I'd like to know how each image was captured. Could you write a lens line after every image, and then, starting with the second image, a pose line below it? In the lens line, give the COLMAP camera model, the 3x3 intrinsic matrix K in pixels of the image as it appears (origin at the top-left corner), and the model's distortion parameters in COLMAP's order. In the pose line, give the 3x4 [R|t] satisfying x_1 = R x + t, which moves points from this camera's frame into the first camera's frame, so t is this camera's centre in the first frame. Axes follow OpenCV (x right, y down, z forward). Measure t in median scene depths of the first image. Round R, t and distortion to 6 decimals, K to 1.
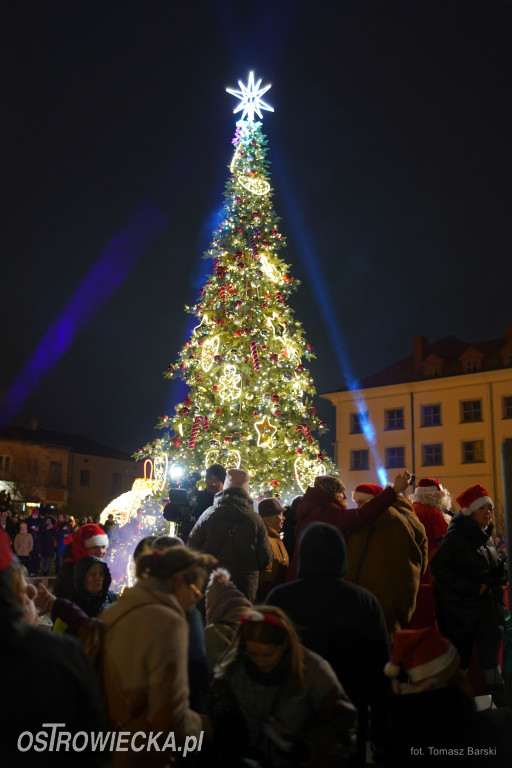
lens RADIAL K [[749.7, 0, 254.8], [0, 749.7, 386.9], [0, 0, 1]] dist [-0.073066, 0.000000]
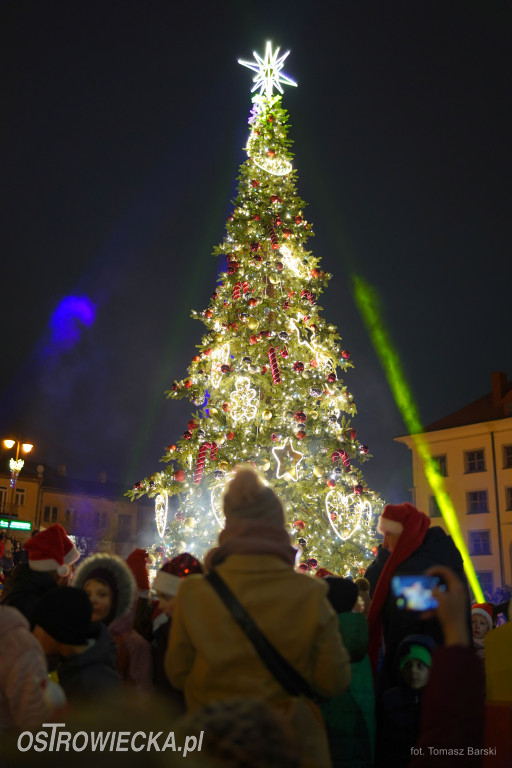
lens RADIAL K [[749.7, 0, 260.0], [0, 749.7, 381.7], [0, 0, 1]] dist [-0.073066, 0.000000]
pose [[0.994788, -0.036521, -0.095198, 0.056801], [0.029320, 0.996678, -0.075977, 0.034006], [0.097657, 0.072790, 0.992555, 0.193110]]
